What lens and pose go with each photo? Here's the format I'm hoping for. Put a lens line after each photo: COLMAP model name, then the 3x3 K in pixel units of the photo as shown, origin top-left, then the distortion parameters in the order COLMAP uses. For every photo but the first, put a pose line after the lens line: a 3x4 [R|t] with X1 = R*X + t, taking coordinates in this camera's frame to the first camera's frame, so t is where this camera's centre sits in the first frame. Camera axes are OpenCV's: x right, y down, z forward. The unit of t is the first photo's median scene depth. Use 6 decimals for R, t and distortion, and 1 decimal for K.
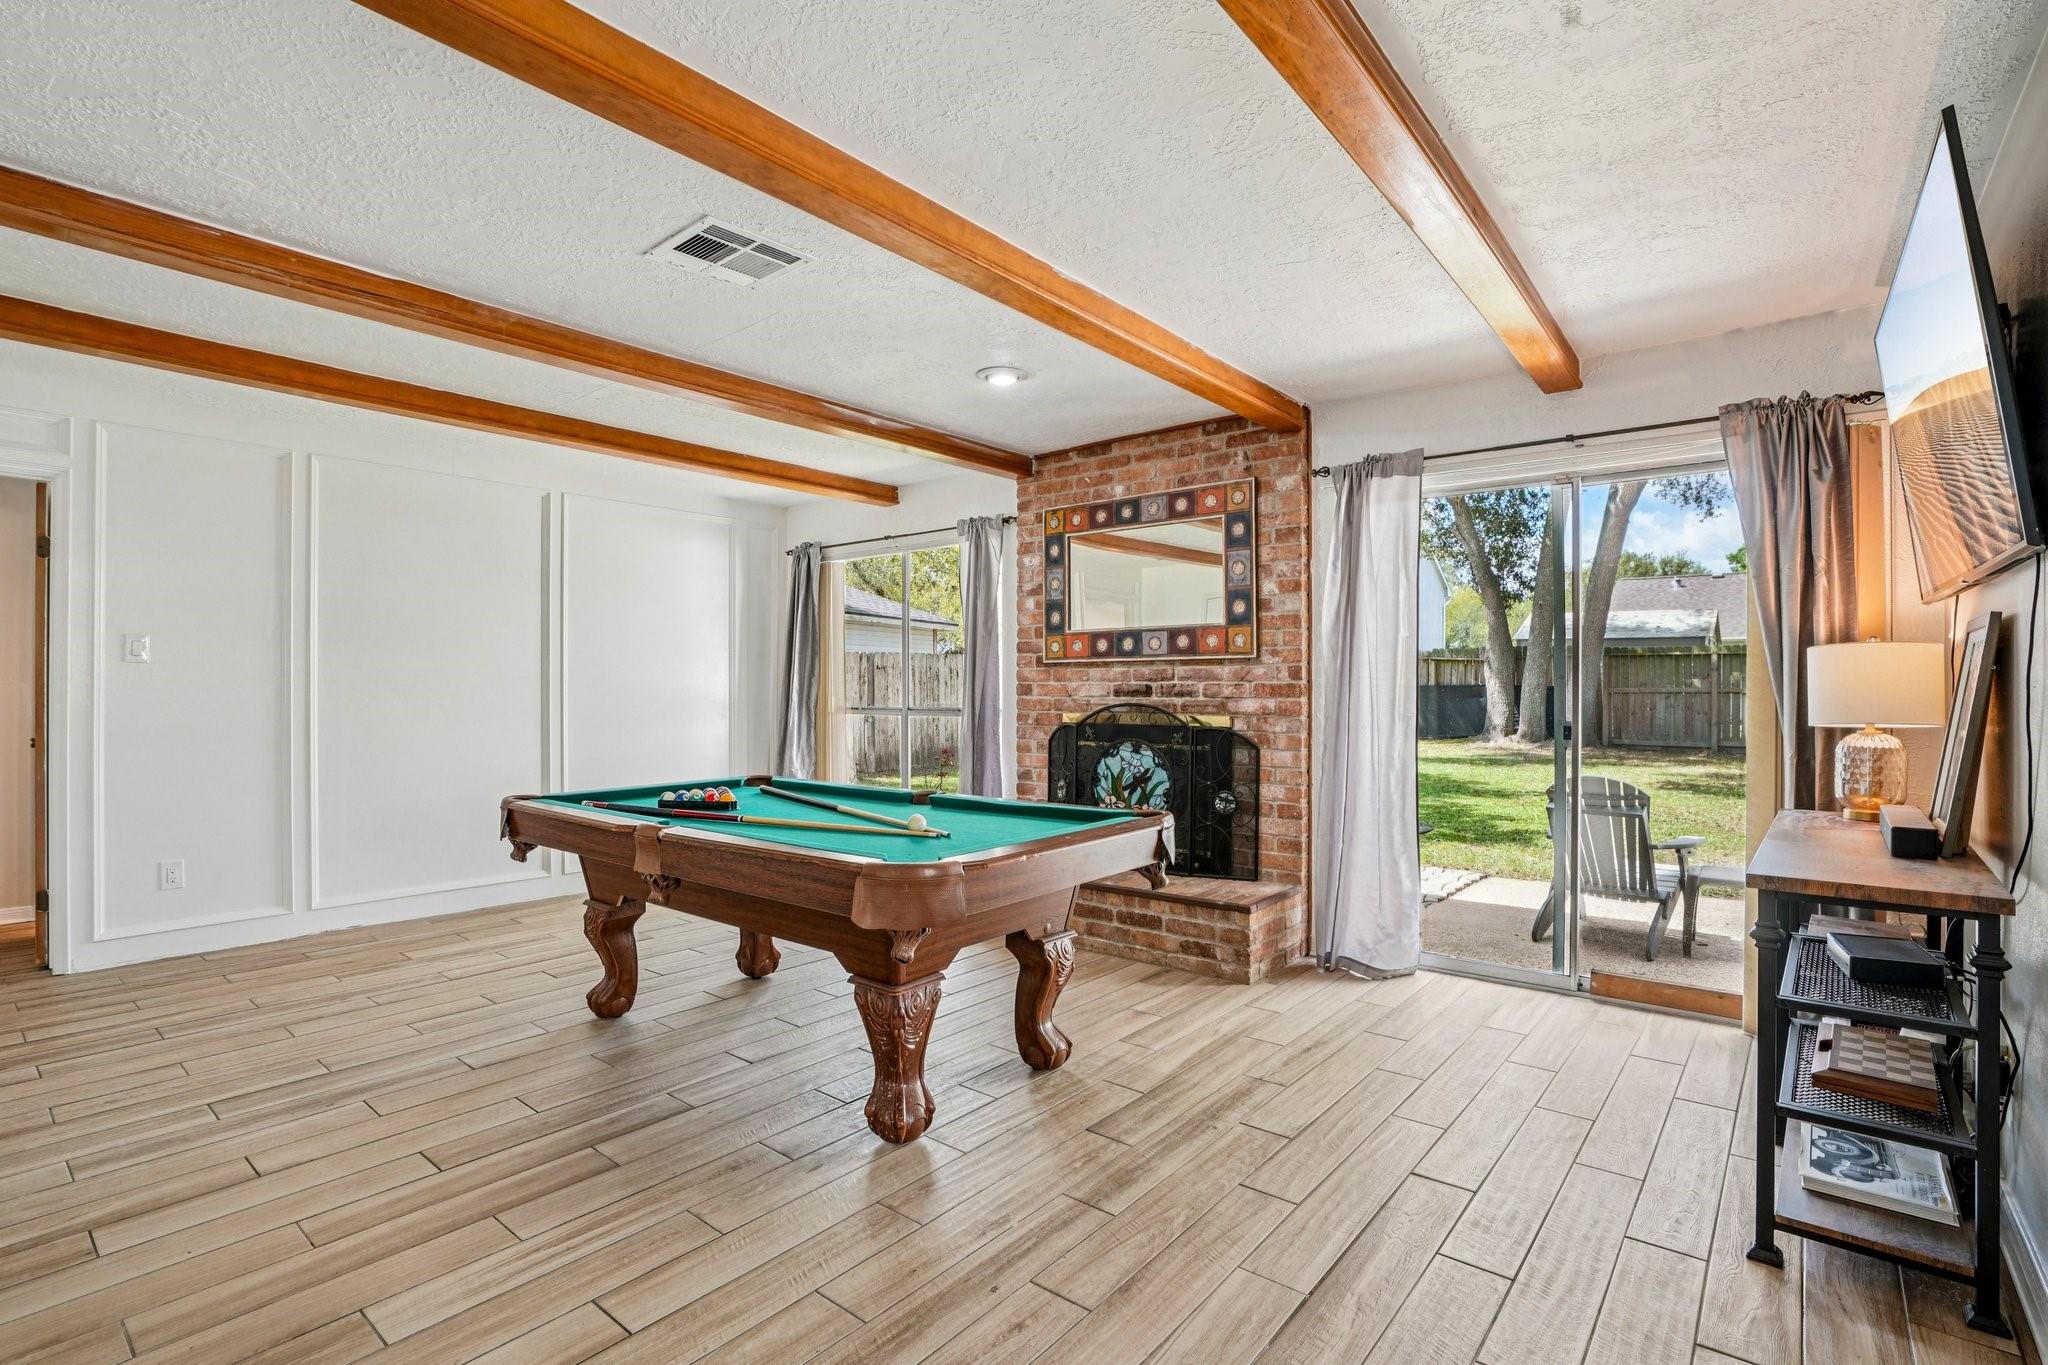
lens RADIAL K [[974.9, 0, 1028.6], [0, 974.9, 680.3], [0, 0, 1]] dist [-0.053879, 0.020494]
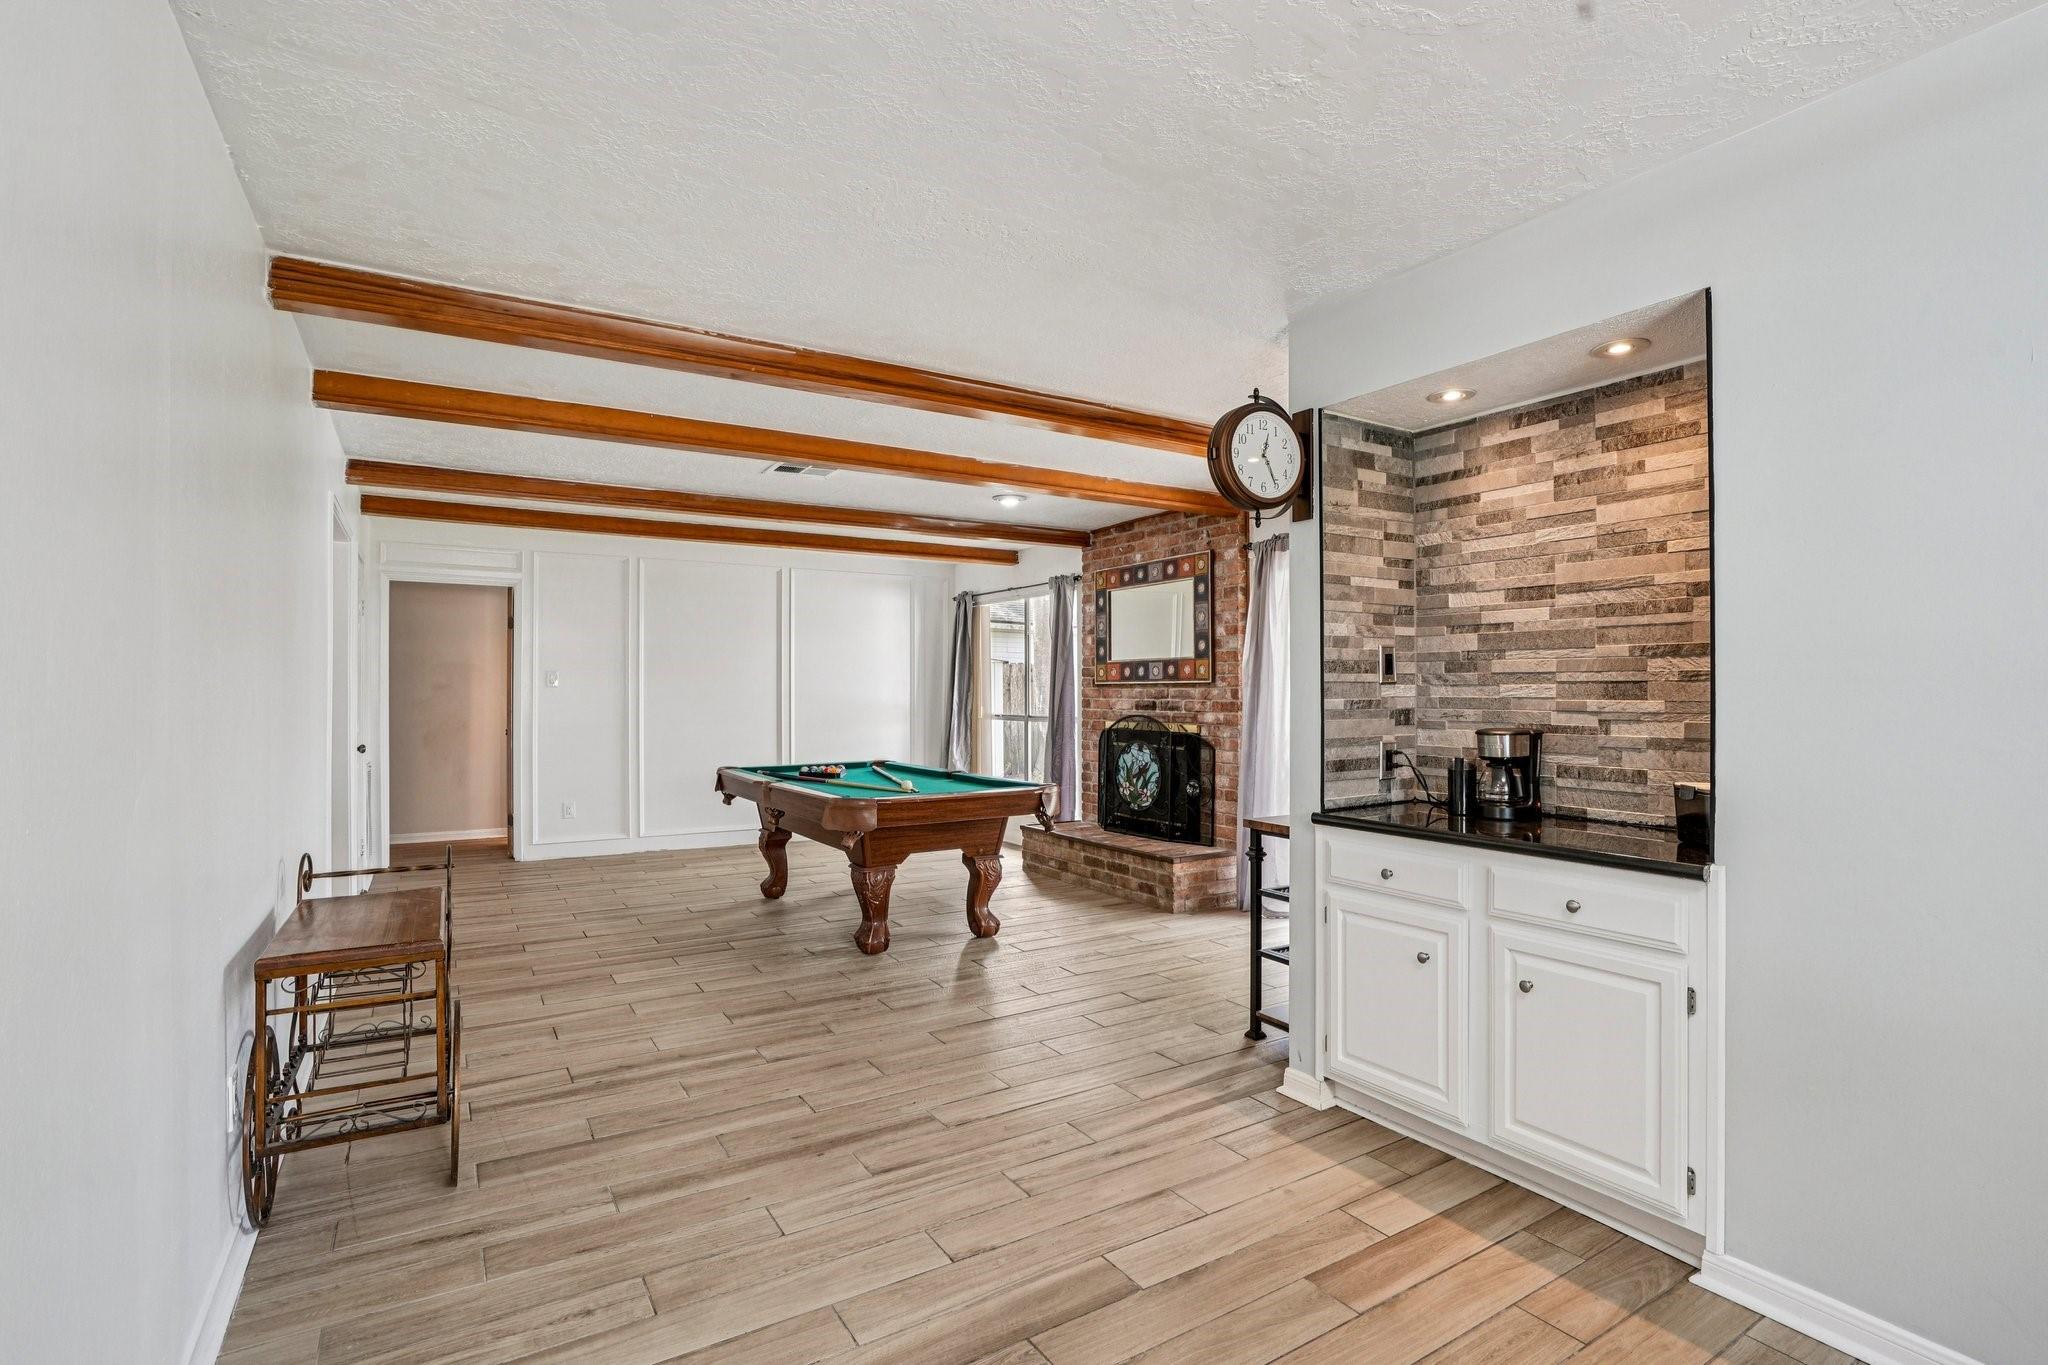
lens RADIAL K [[974.9, 0, 1018.6], [0, 974.9, 687.8], [0, 0, 1]] dist [-0.053879, 0.020494]
pose [[0.945272, -0.001204, -0.326281, 0.396705], [0.002757, 0.999987, 0.004300, -0.021152], [0.326272, -0.004964, 0.945263, -0.354313]]
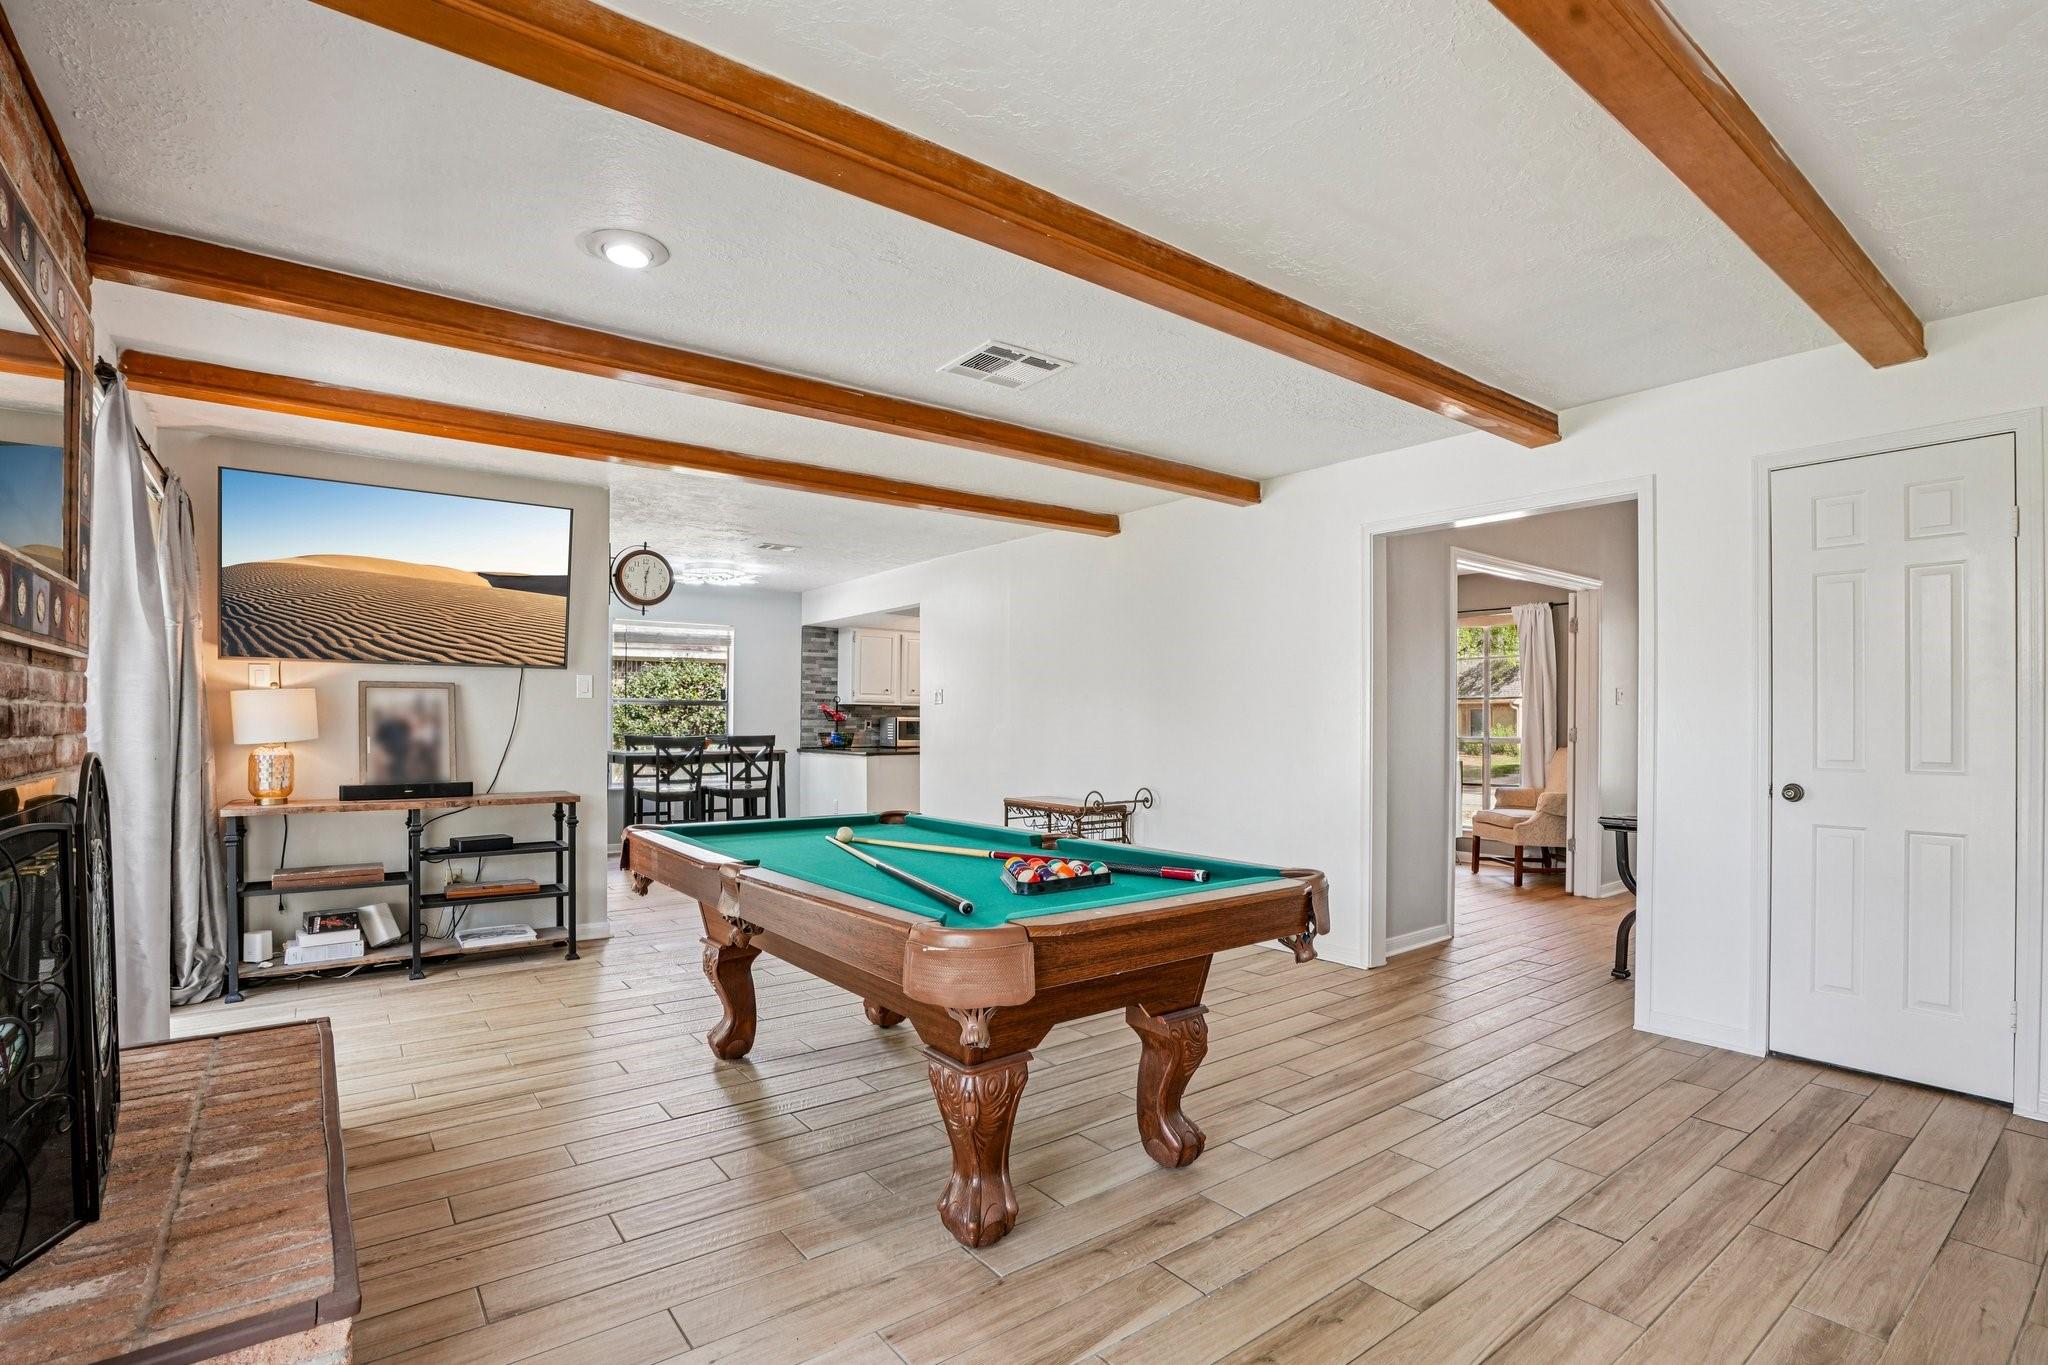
lens RADIAL K [[974.9, 0, 1045.4], [0, 974.9, 718.9], [0, 0, 1]] dist [-0.053879, 0.020494]
pose [[-0.978427, -0.002876, 0.206572, -0.368459], [-0.004536, 0.999961, -0.007562, 0.010374], [-0.206542, -0.008336, -0.978402, 1.310985]]
